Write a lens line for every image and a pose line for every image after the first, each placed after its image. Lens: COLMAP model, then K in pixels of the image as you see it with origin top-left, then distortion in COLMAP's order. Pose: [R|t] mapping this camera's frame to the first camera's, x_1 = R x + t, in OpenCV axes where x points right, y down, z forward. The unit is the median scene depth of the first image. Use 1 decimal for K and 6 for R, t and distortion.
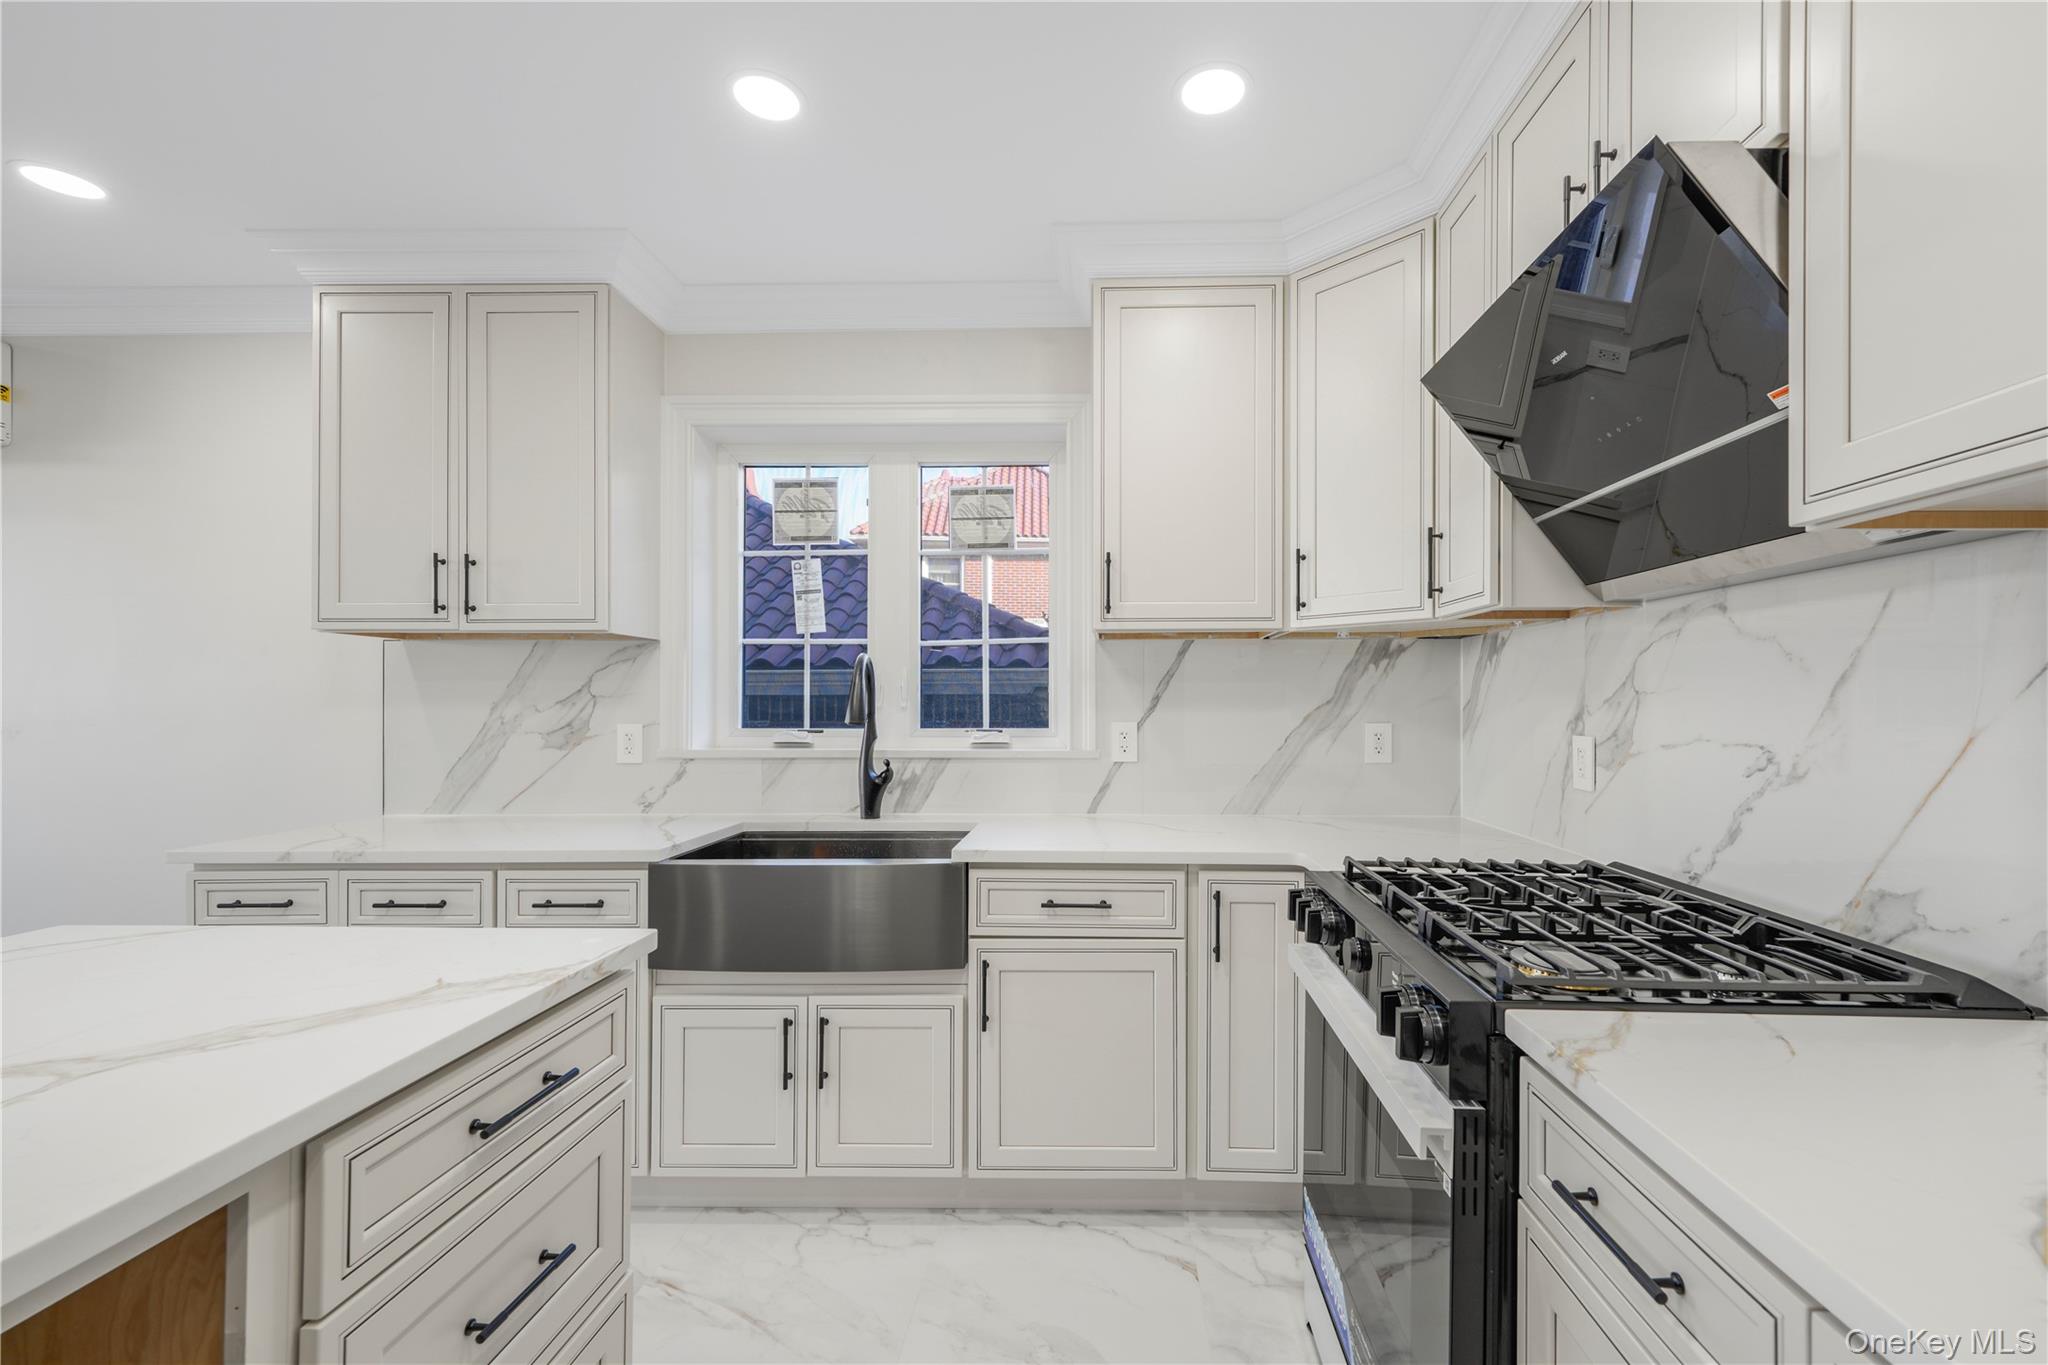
lens RADIAL K [[853.5, 0, 1083.9], [0, 853.5, 697.7], [0, 0, 1]] dist [0.012692, -0.000197]
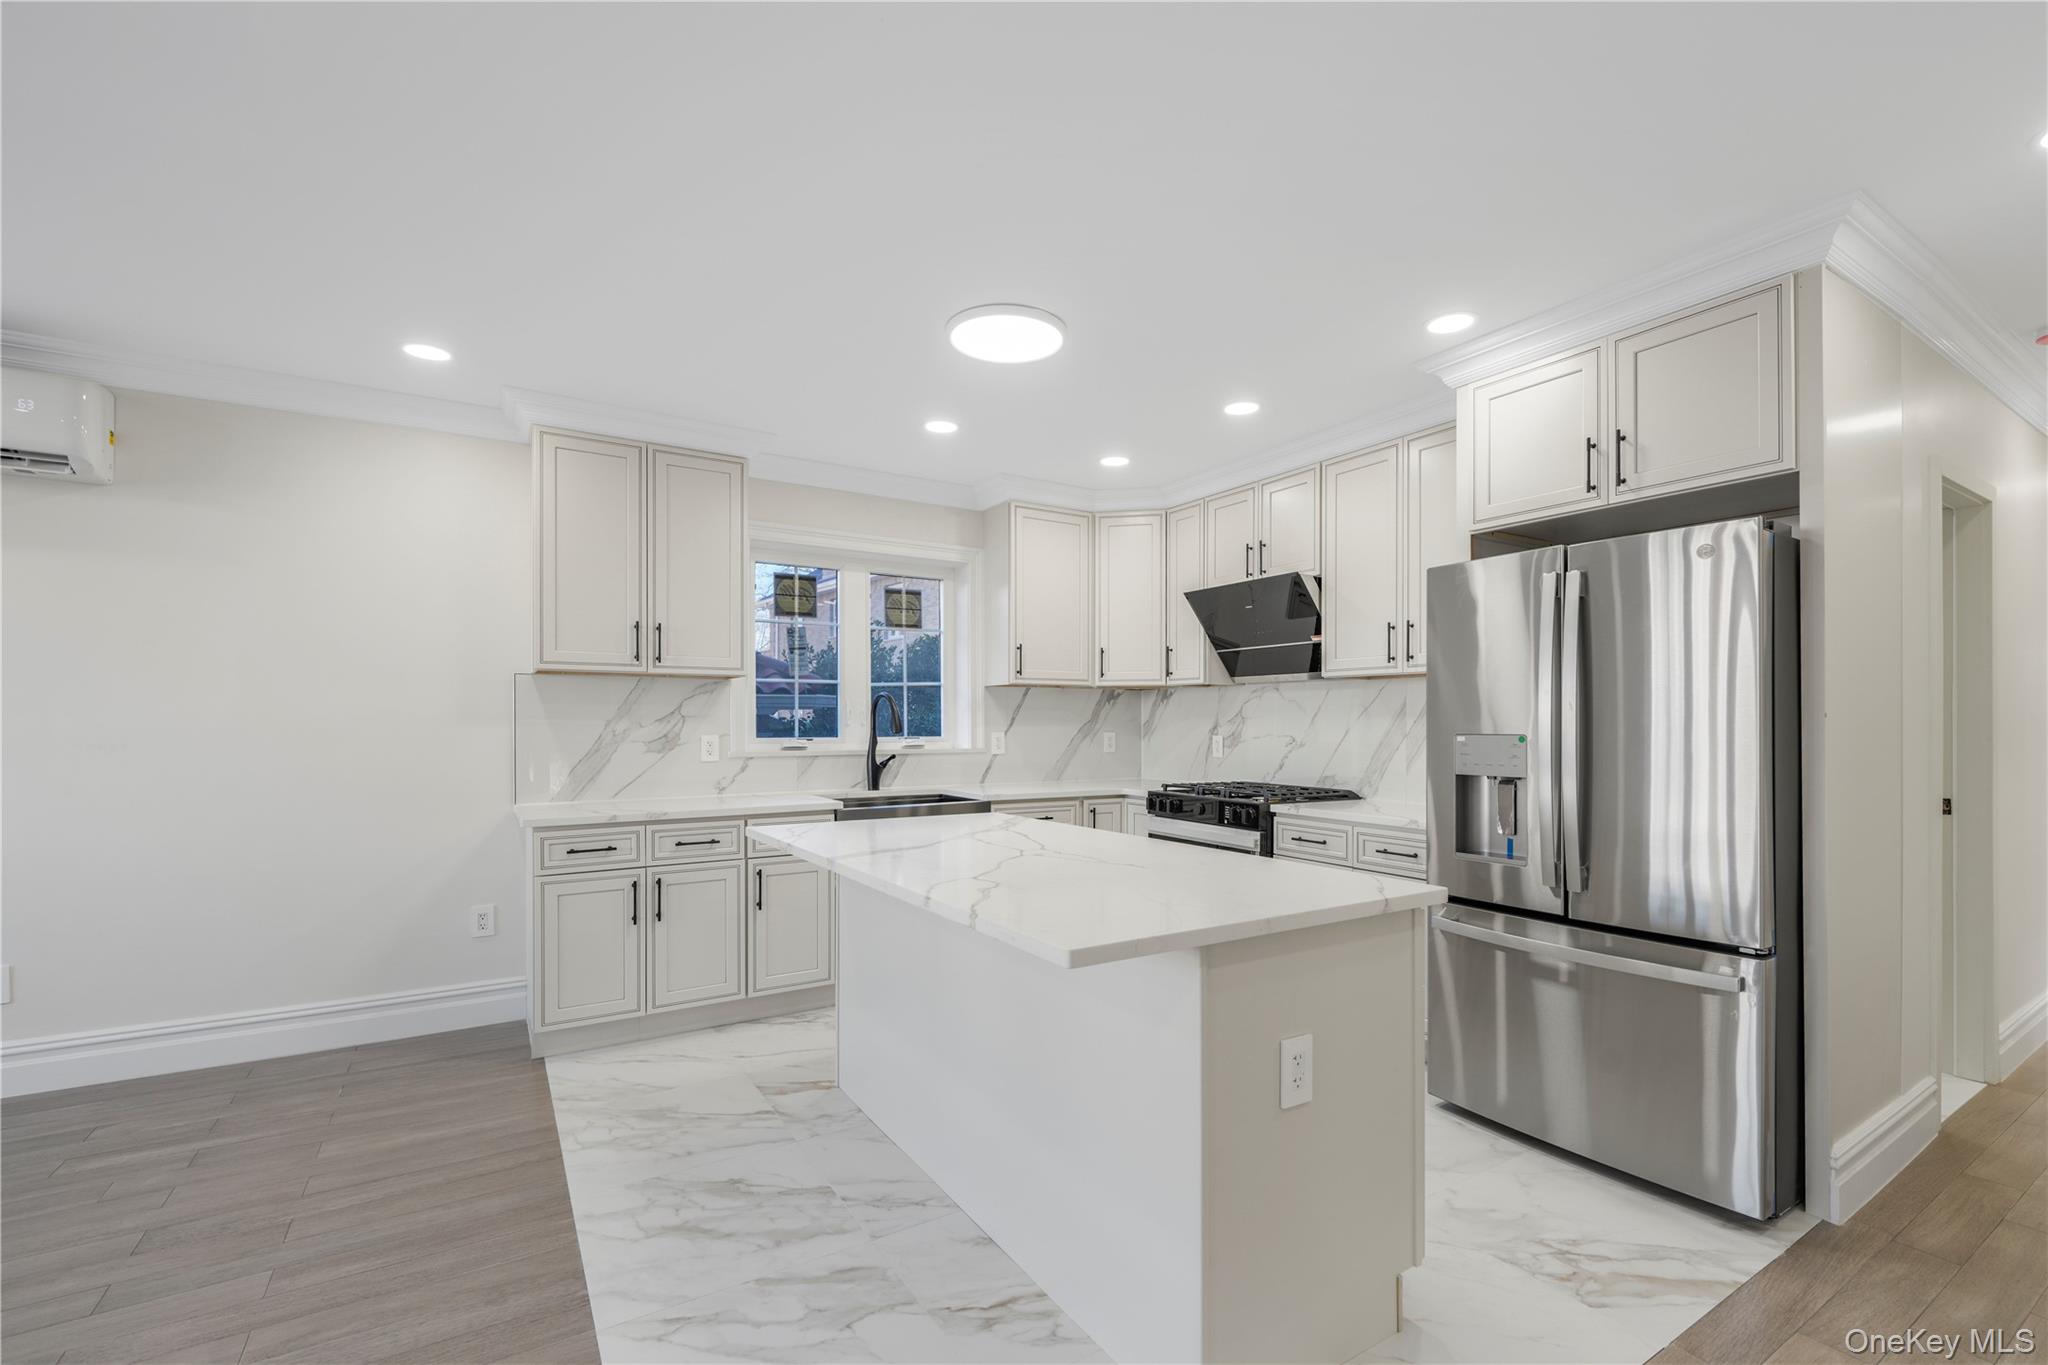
lens RADIAL K [[865.2, 0, 1032.4], [0, 865.2, 722.3], [0, 0, 1]] dist [-0.002237, -0.000042]
pose [[0.837906, 0.001366, 0.545814, -0.939293], [-0.004803, 0.999977, 0.004871, -0.001920], [-0.545794, -0.006703, 0.837893, -0.608750]]
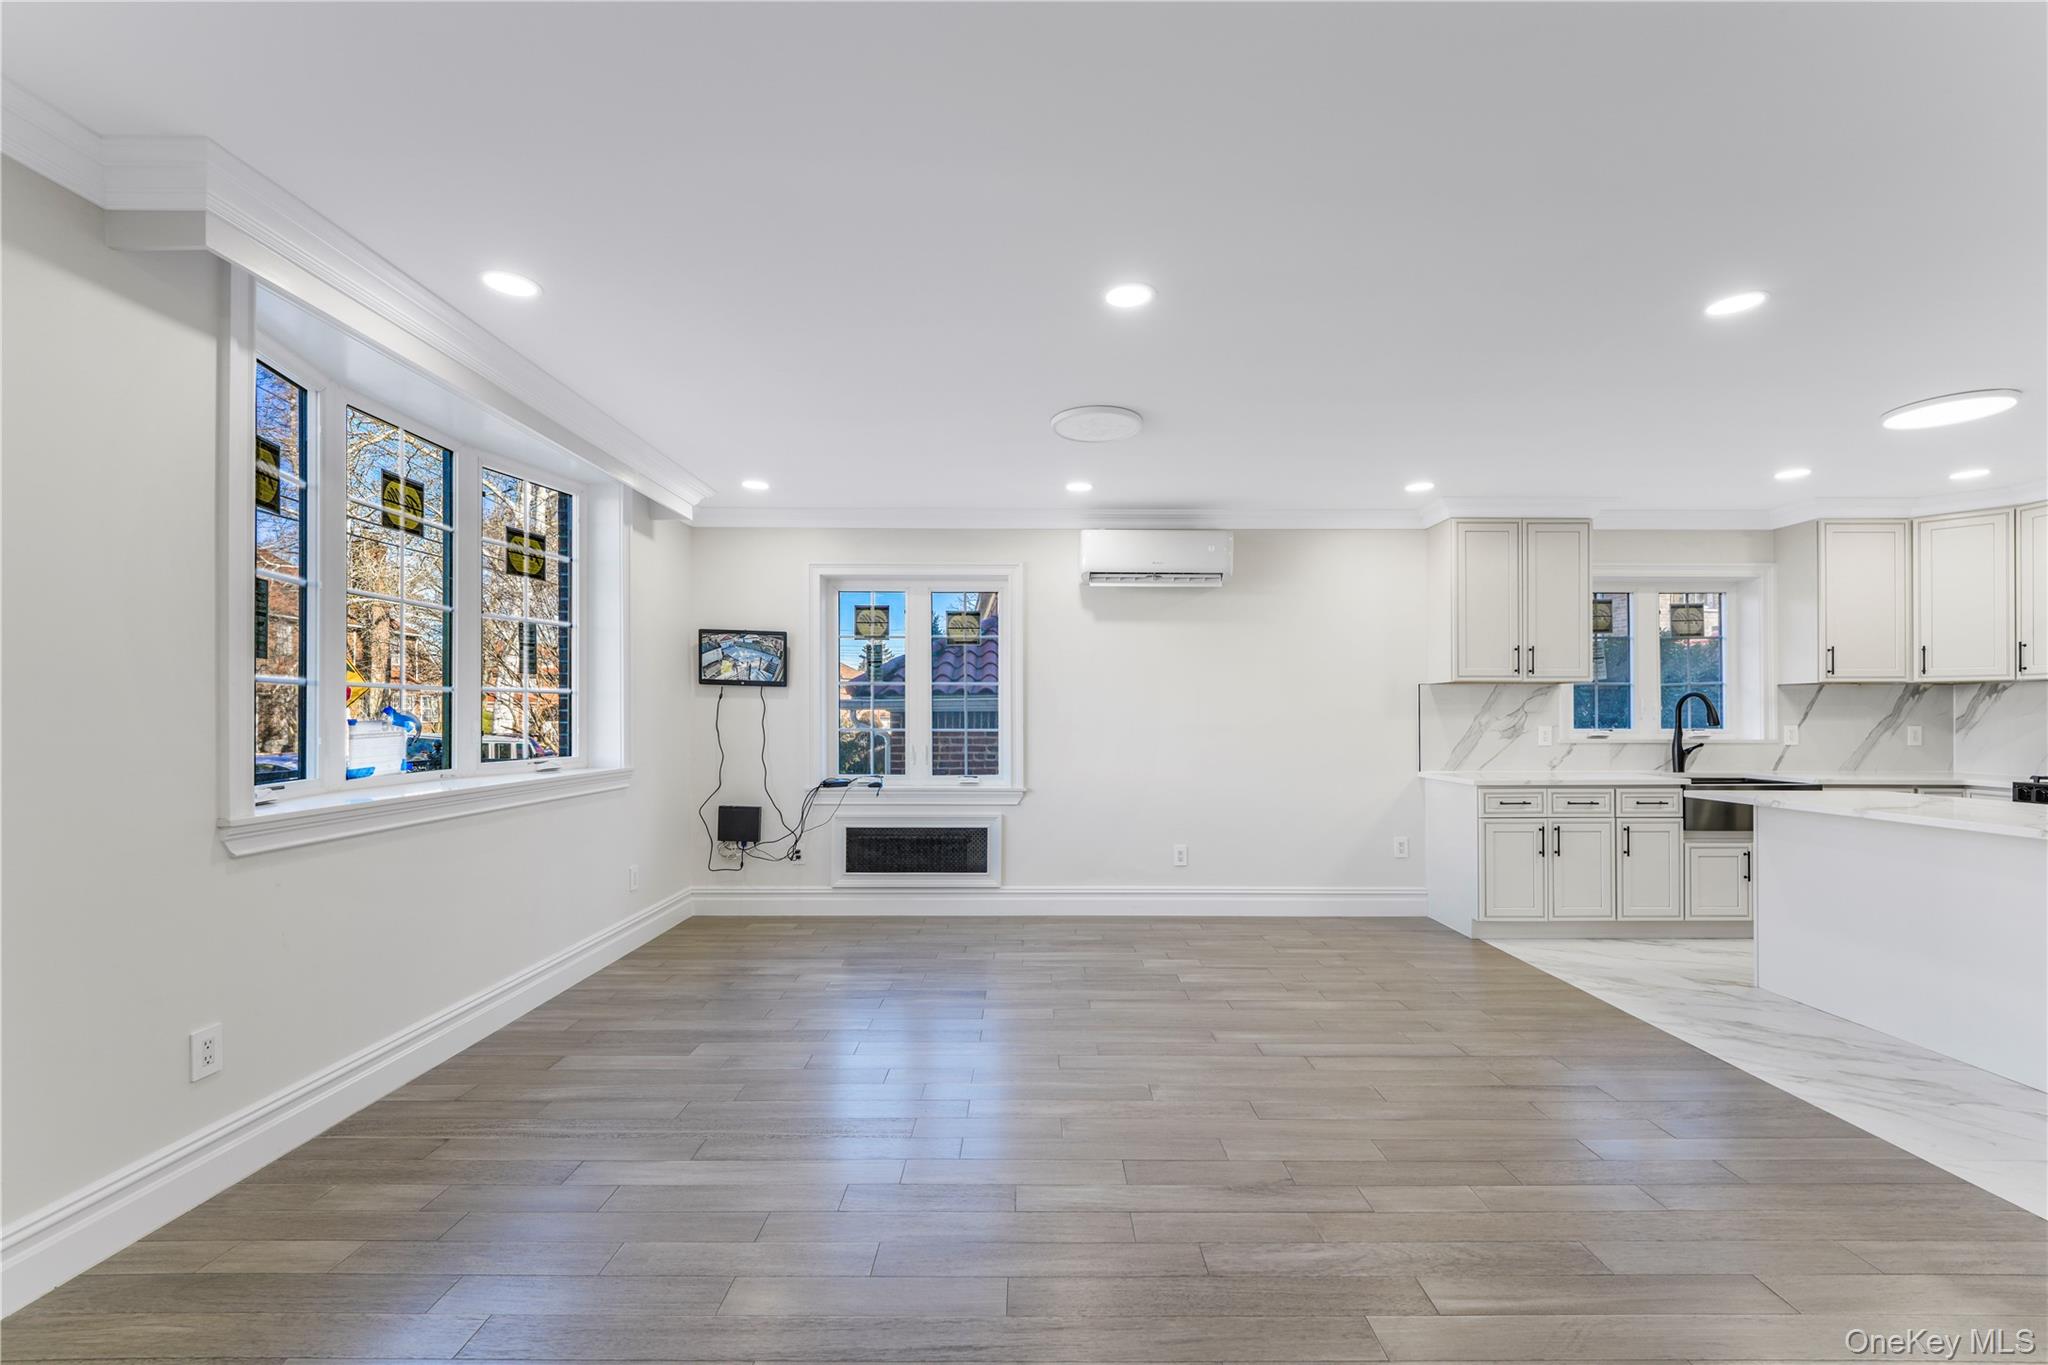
lens RADIAL K [[821.5, 0, 1052.0], [0, 821.5, 713.4], [0, 0, 1]] dist [-0.000509, -0.000038]
pose [[0.999646, 0.000795, 0.026612, -1.847351], [-0.000883, 0.999994, 0.003294, -0.004586], [-0.026610, -0.003316, 0.999640, -0.949121]]
